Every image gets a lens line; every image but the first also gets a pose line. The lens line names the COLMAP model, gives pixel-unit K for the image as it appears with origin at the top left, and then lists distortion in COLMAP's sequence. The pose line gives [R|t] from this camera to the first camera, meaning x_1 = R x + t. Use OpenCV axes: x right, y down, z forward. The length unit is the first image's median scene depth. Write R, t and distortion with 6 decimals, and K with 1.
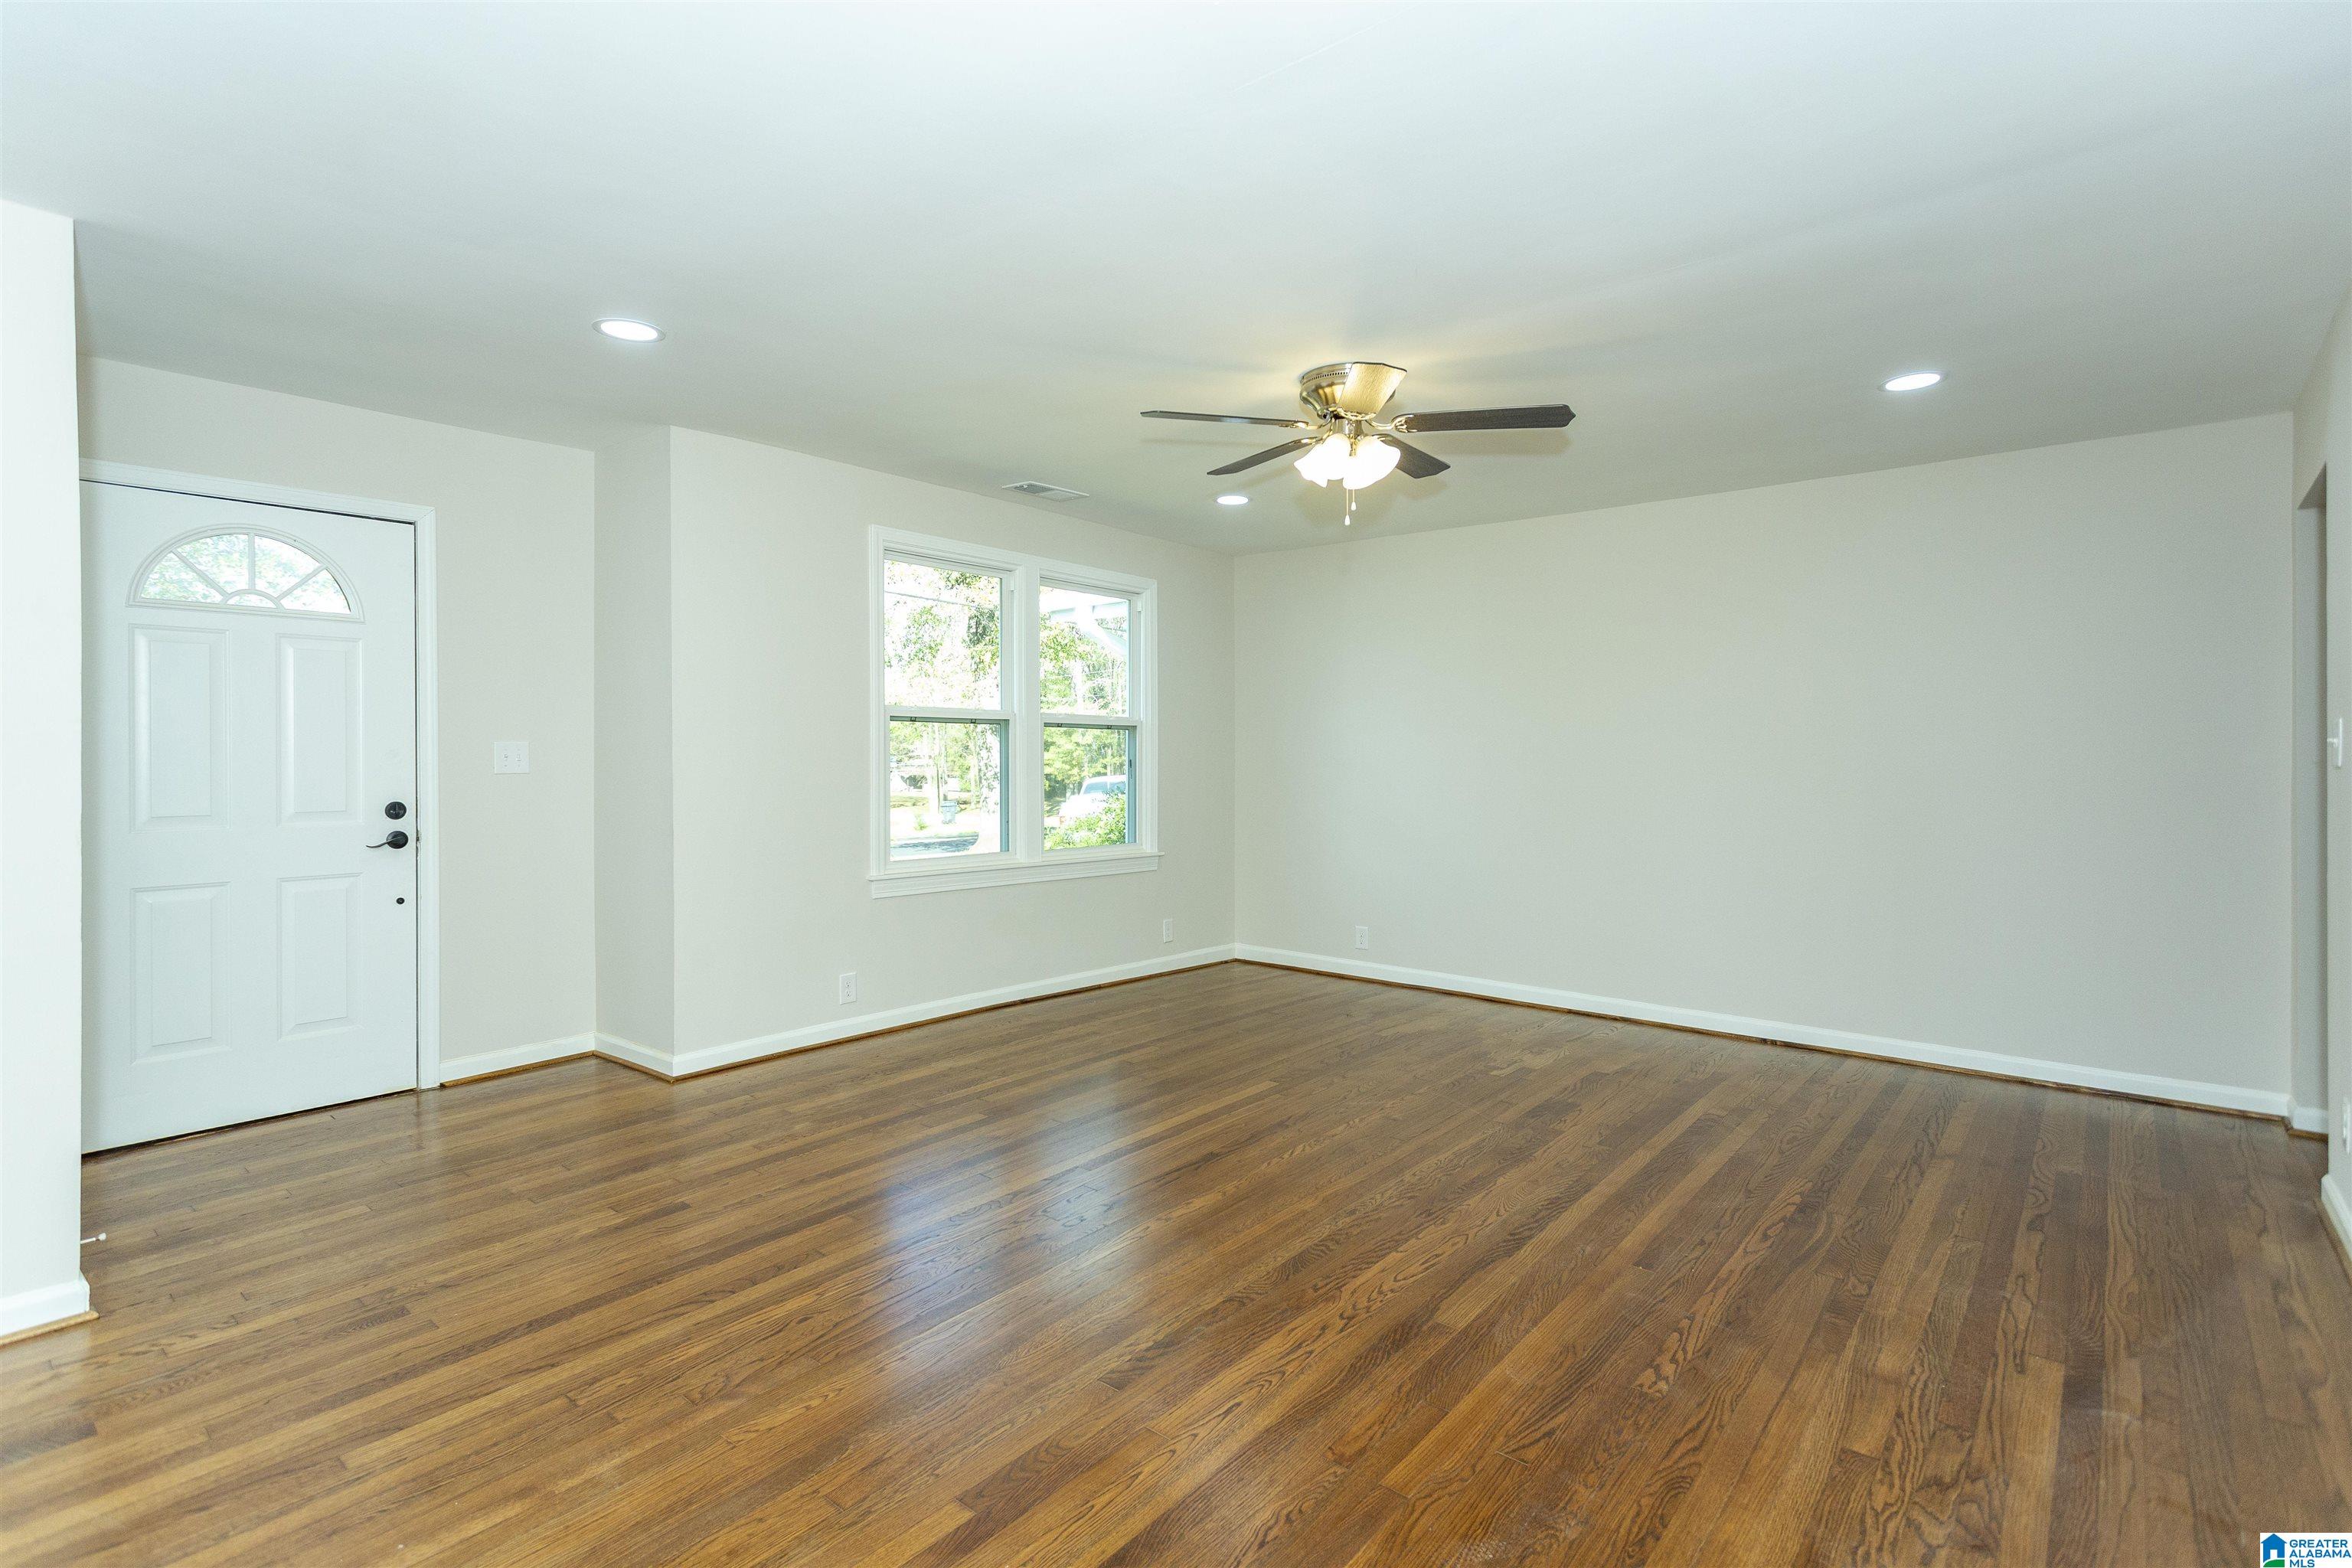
lens RADIAL K [[1128.6, 0, 1137.1], [0, 1128.6, 746.6], [0, 0, 1]] dist [0.003228, 0.003160]
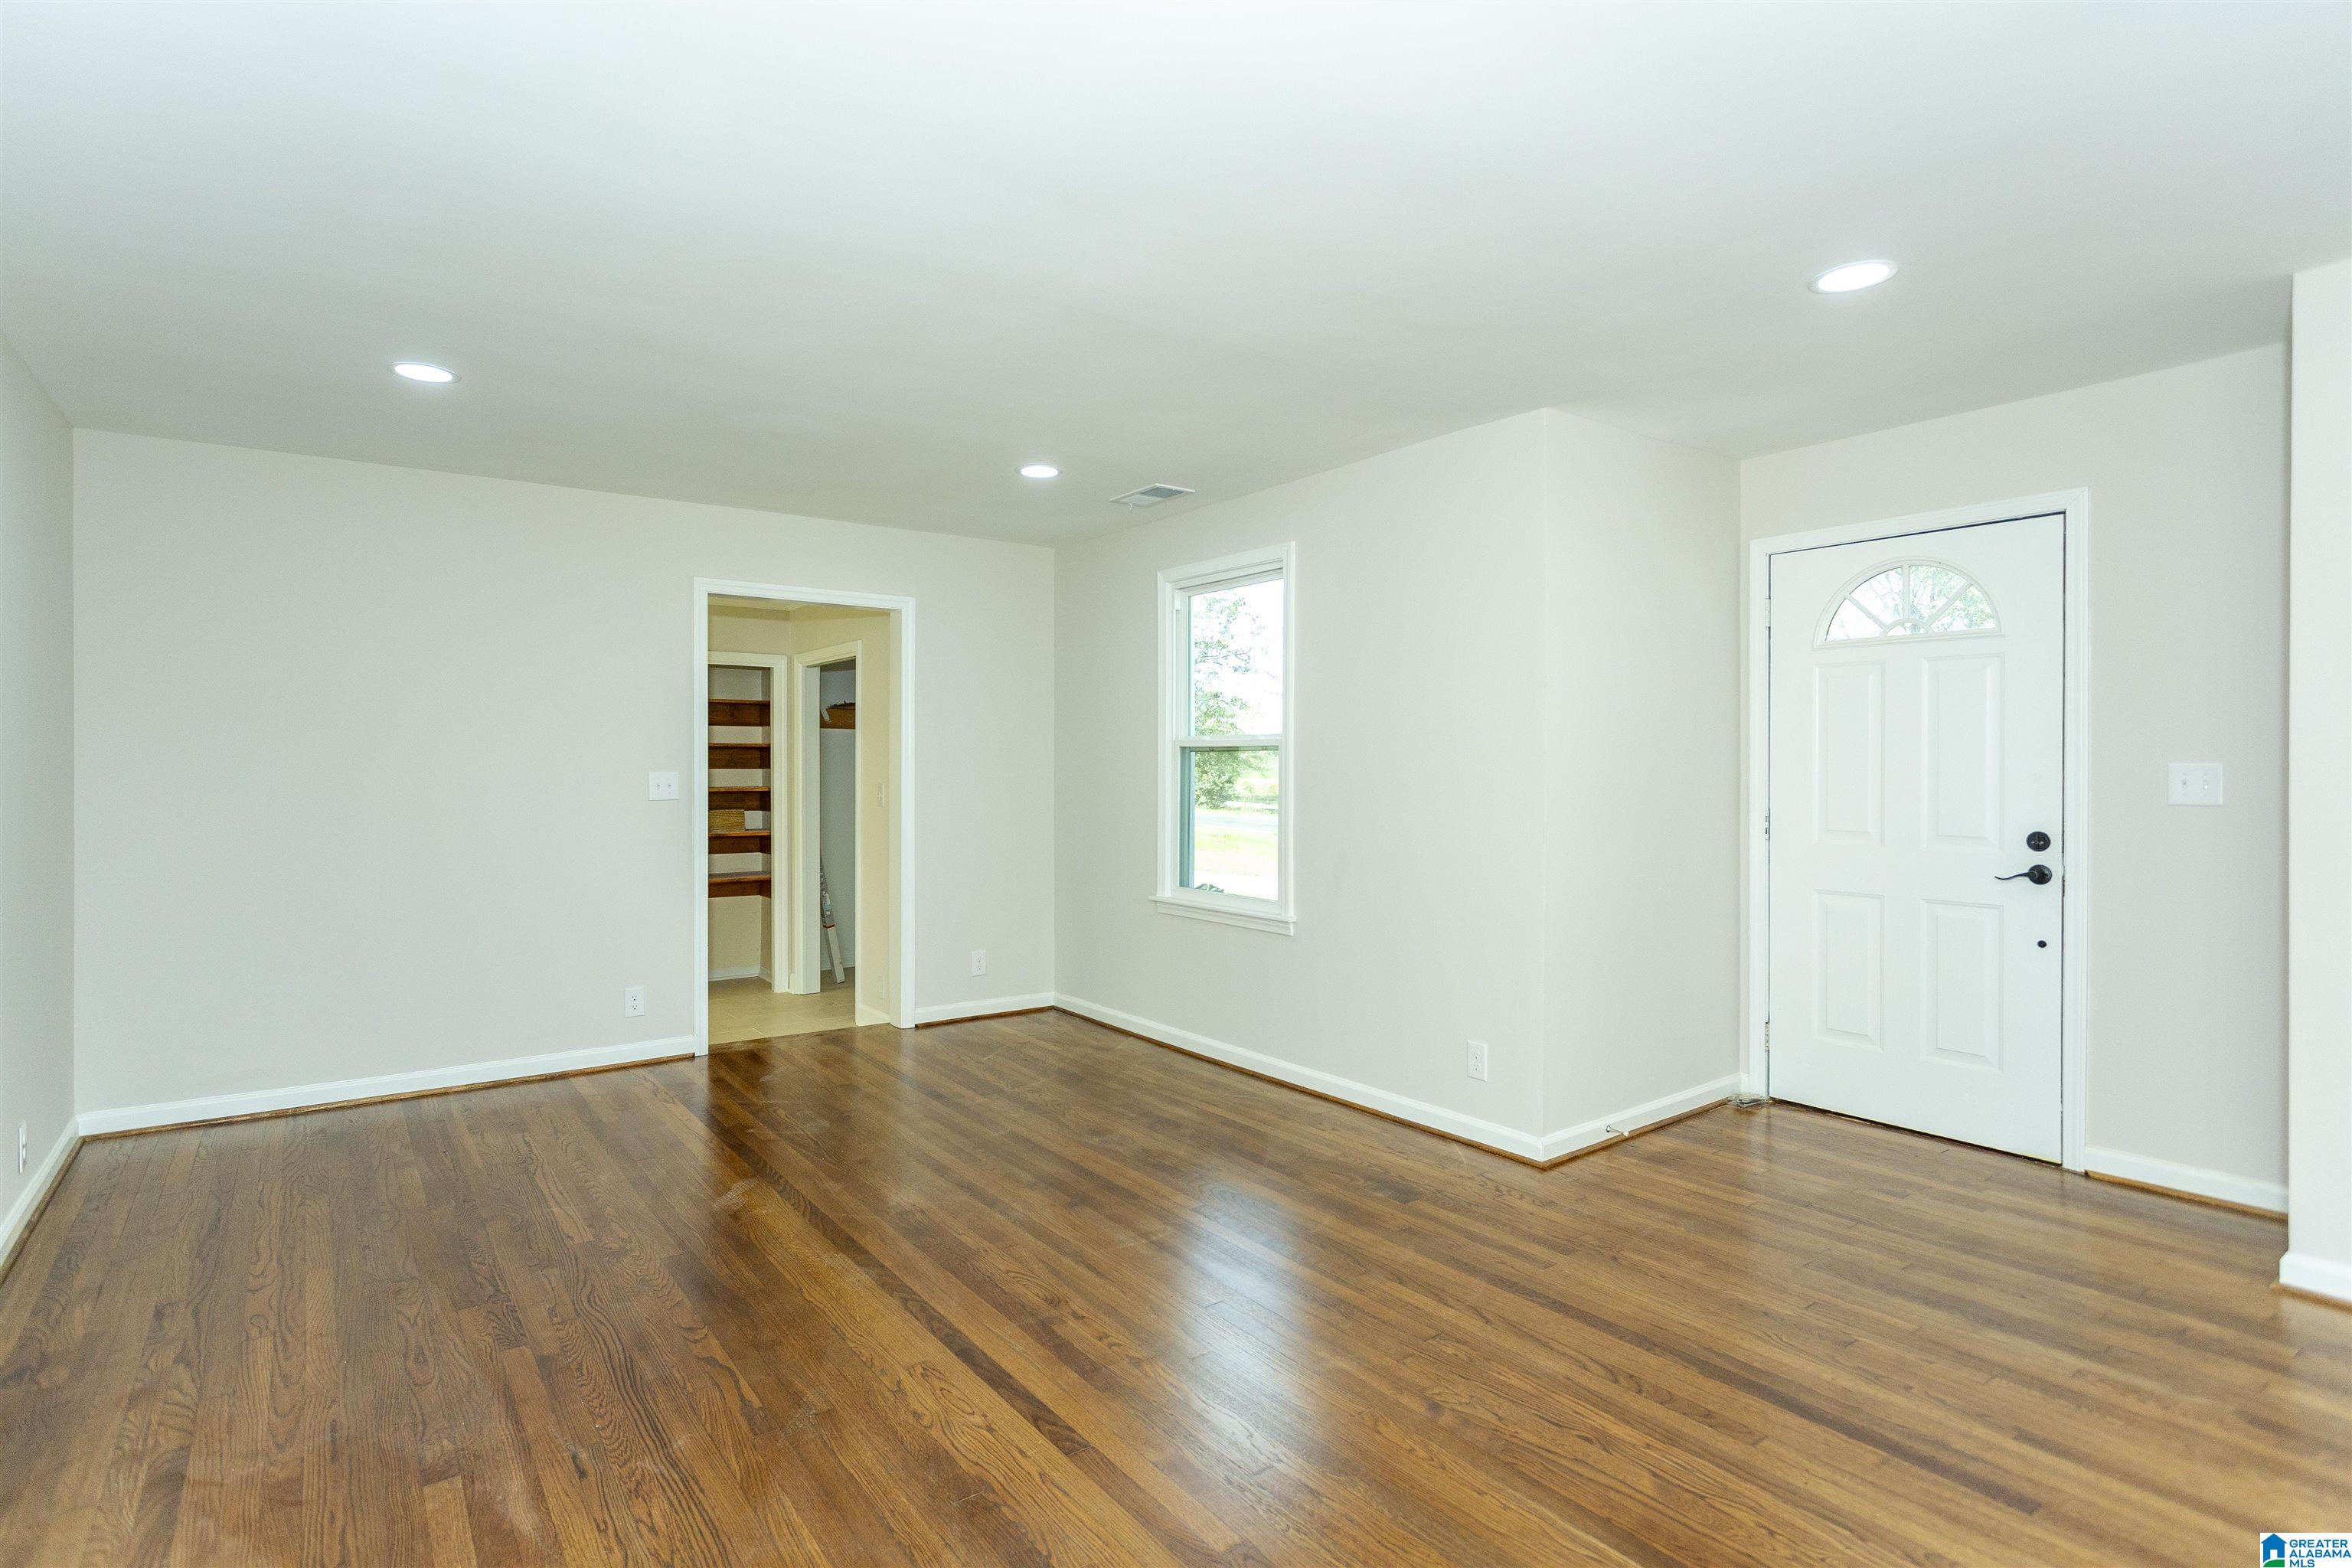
lens RADIAL K [[1198.2, 0, 1184.5], [0, 1198.2, 752.0], [0, 0, 1]] dist [-0.001340, 0.001109]
pose [[-0.221133, -0.009114, -0.975201, 0.510456], [0.001935, 0.999950, -0.009784, -0.007279], [0.975242, -0.004051, -0.221104, 0.689143]]
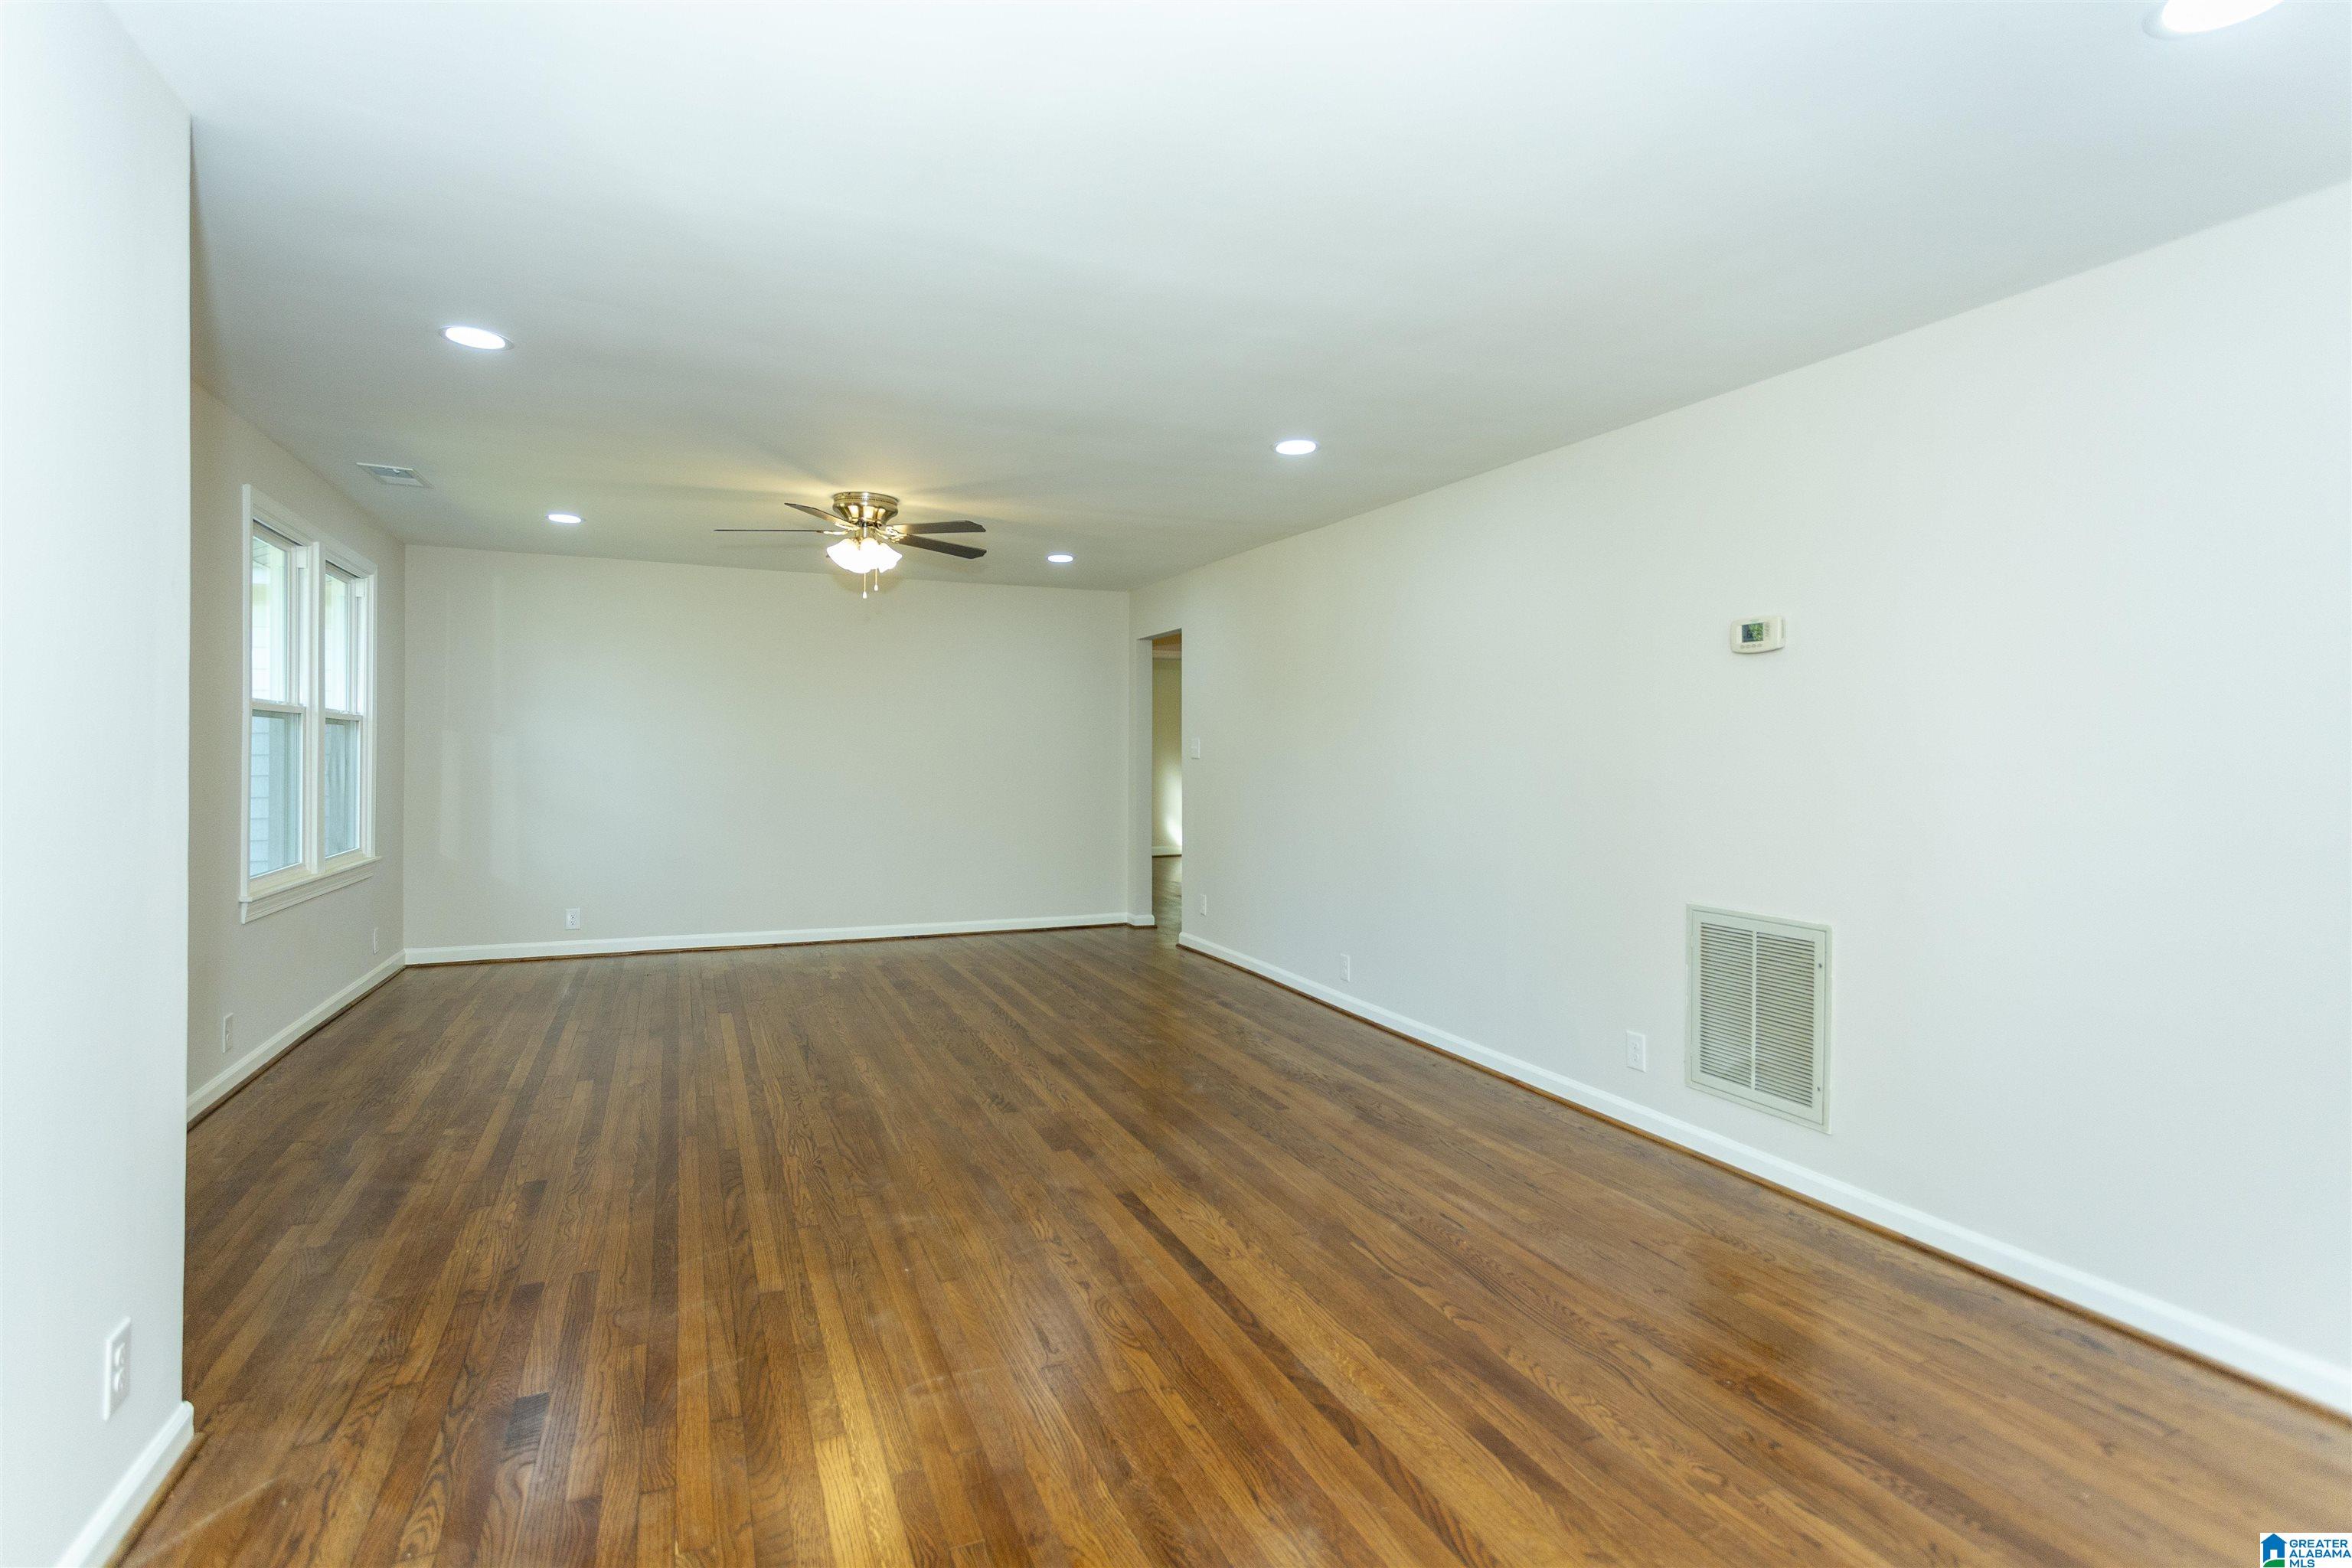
lens RADIAL K [[1128.6, 0, 1163.4], [0, 1128.6, 771.6], [0, 0, 1]] dist [0.003228, 0.003160]
pose [[0.436029, -0.014654, 0.899813, -1.035396], [-0.008820, 0.999750, 0.020556, -0.005713], [-0.899889, -0.016899, 0.435791, 0.013427]]
